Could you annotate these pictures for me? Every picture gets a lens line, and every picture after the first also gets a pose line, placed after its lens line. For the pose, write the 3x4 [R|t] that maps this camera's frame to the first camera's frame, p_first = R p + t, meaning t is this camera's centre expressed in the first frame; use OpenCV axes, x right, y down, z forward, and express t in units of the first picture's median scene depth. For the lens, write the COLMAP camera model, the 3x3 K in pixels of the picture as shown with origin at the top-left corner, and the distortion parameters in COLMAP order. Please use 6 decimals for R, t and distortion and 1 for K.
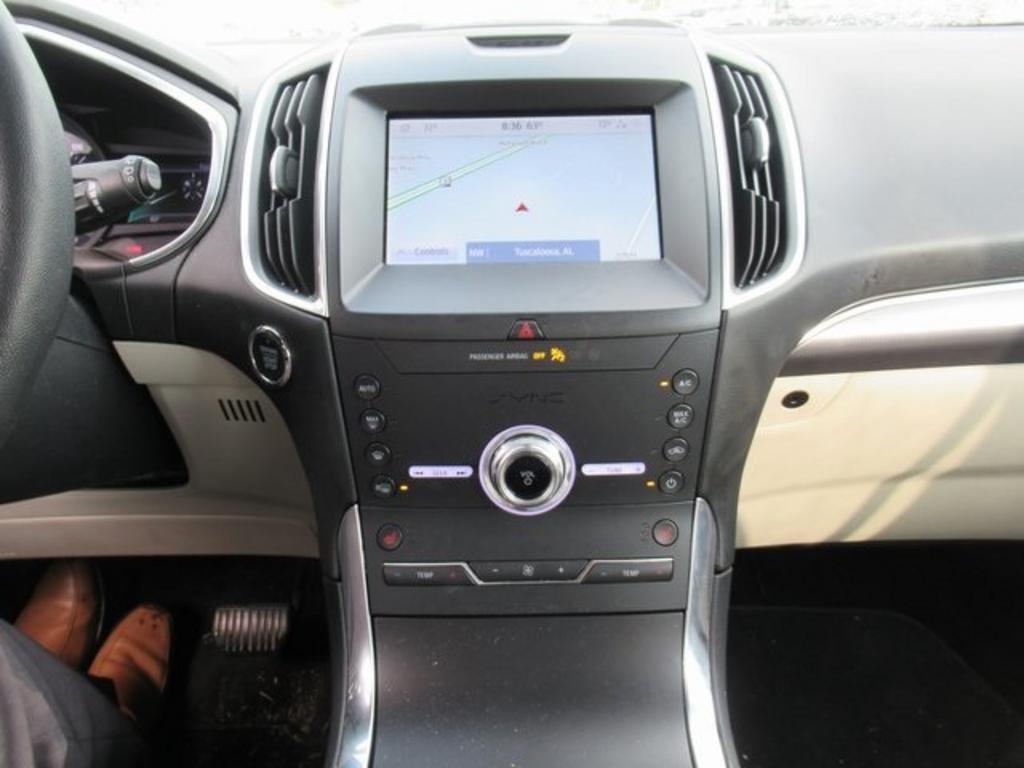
lens RADIAL K [[750.6, 0, 507.0], [0, 750.6, 379.2], [0, 0, 1]] dist [0.010681, -0.022905]
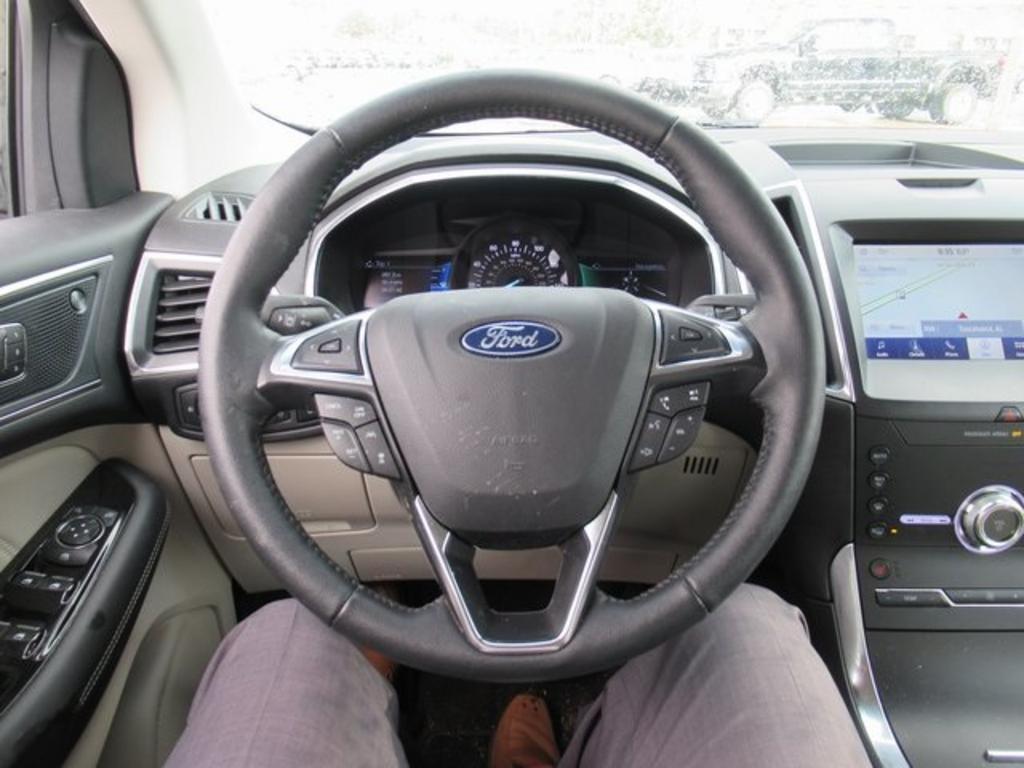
lens RADIAL K [[750.6, 0, 507.0], [0, 750.6, 379.2], [0, 0, 1]] dist [0.010681, -0.022905]
pose [[0.999856, 0.016889, -0.001348, -0.814652], [-0.016927, 0.999215, -0.035819, -0.061742], [0.000742, 0.035836, 0.999357, -0.318969]]
